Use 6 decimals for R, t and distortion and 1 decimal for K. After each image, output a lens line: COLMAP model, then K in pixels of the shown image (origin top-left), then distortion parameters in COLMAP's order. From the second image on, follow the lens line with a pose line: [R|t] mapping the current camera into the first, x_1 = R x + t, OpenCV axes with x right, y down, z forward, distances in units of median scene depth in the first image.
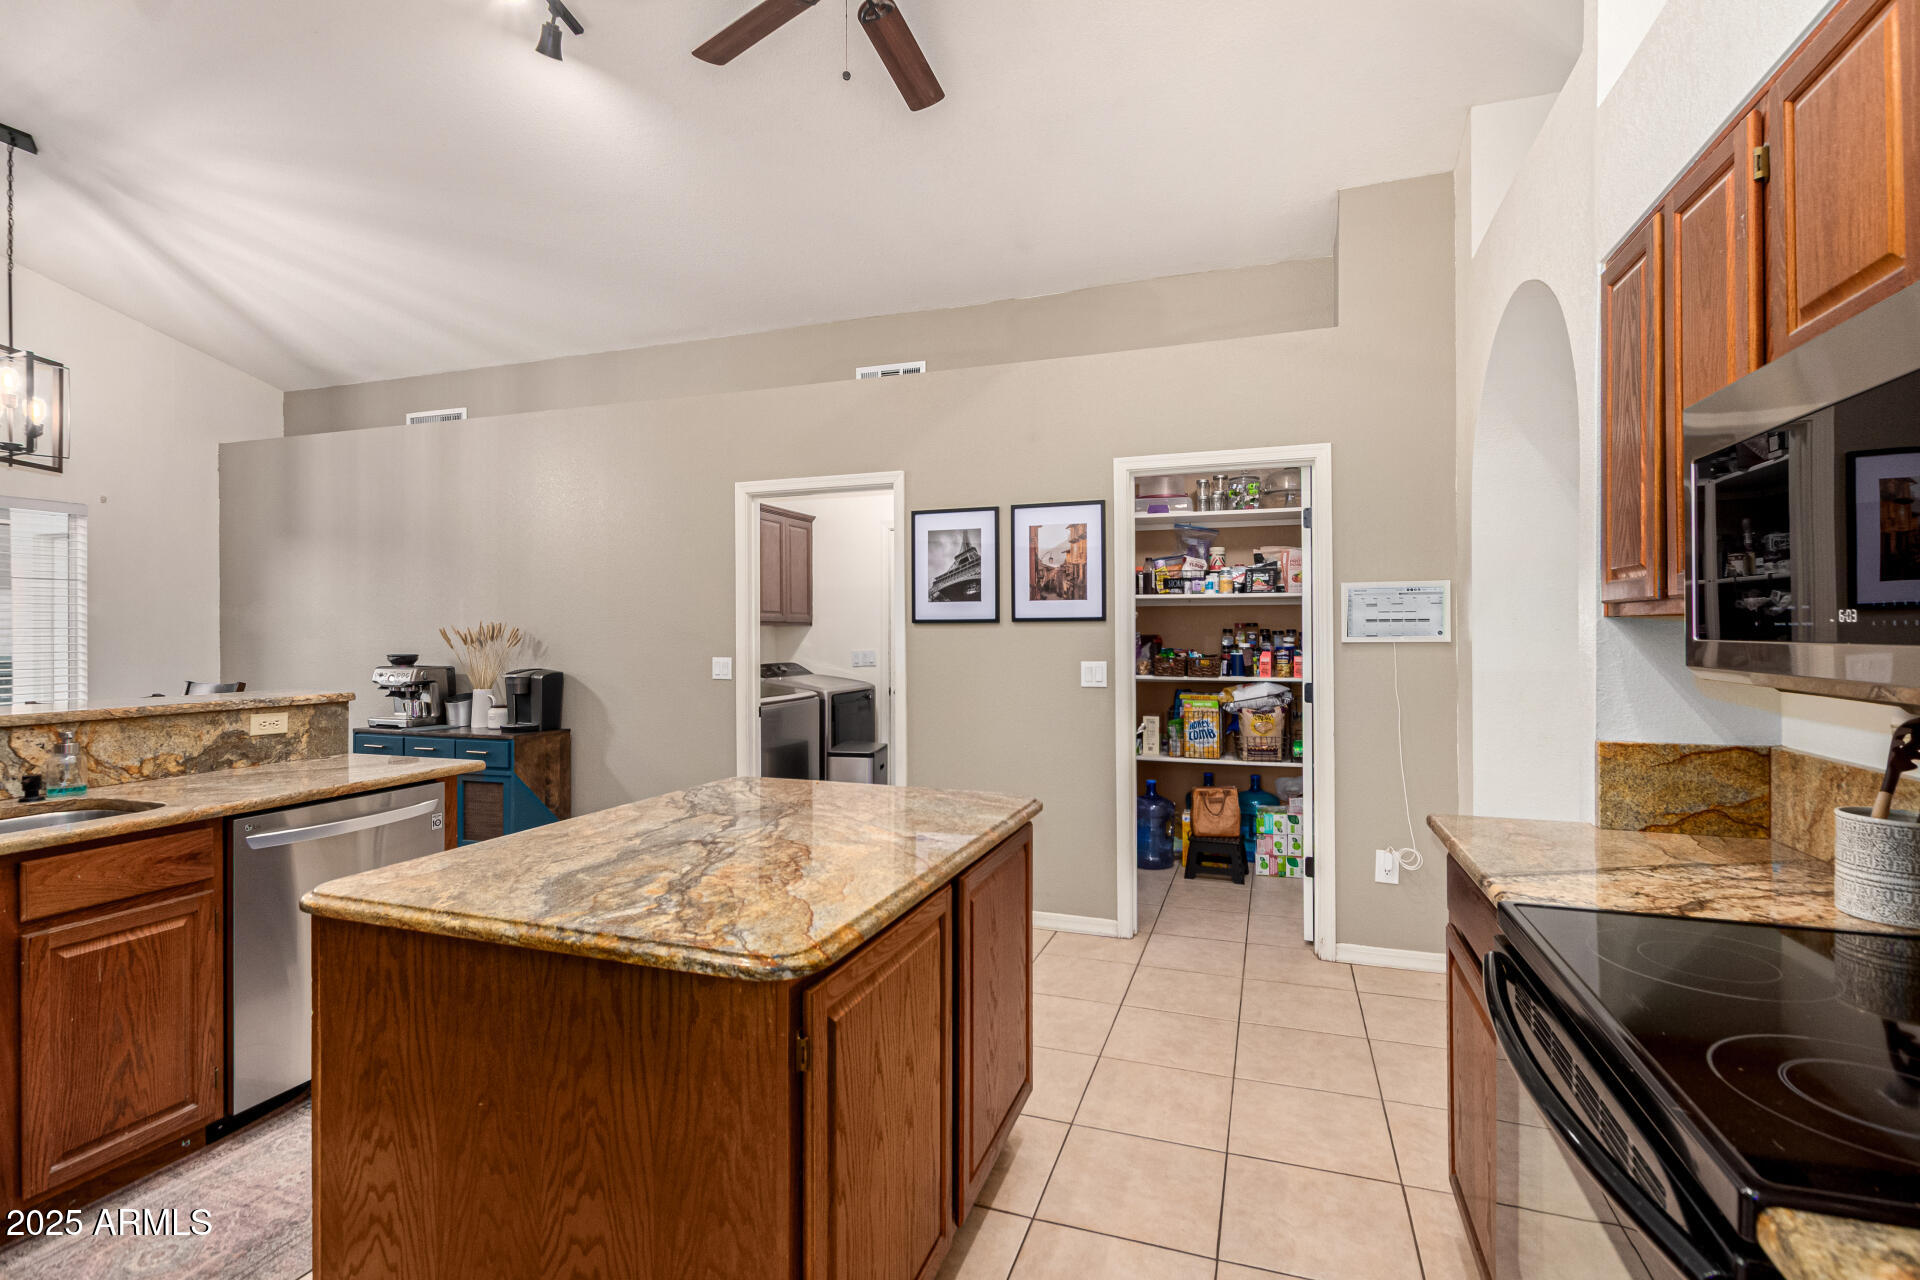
lens RADIAL K [[889.1, 0, 958.2], [0, 889.1, 627.8], [0, 0, 1]] dist [0.012110, -0.005565]
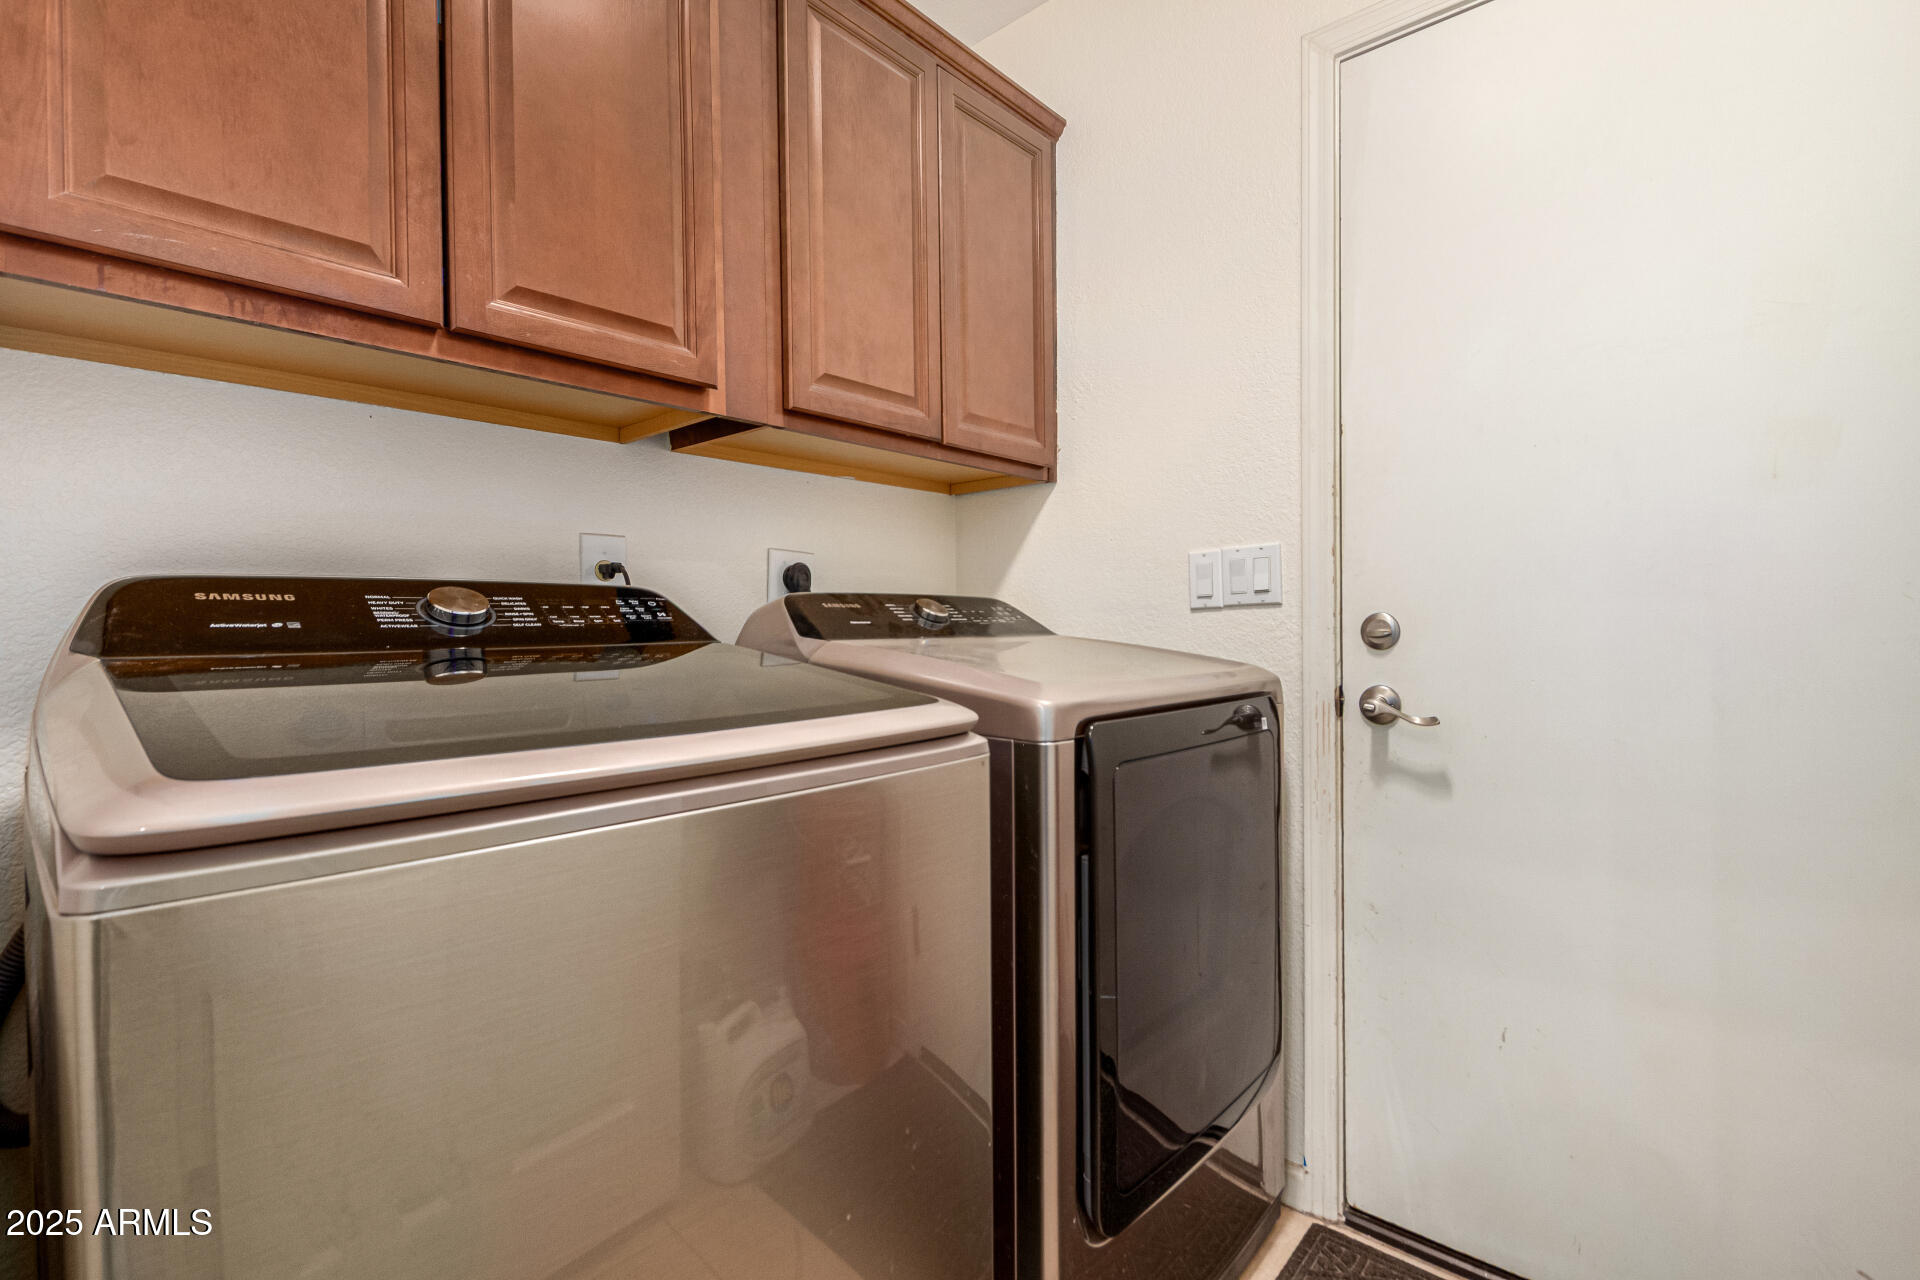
lens RADIAL K [[889.1, 0, 957.3], [0, 889.1, 637.8], [0, 0, 1]] dist [0.012110, -0.005565]
pose [[0.926750, -0.001234, -0.375676, -0.082106], [0.006295, 0.999905, 0.012245, 0.048770], [0.375625, -0.013713, 0.926670, 0.718482]]
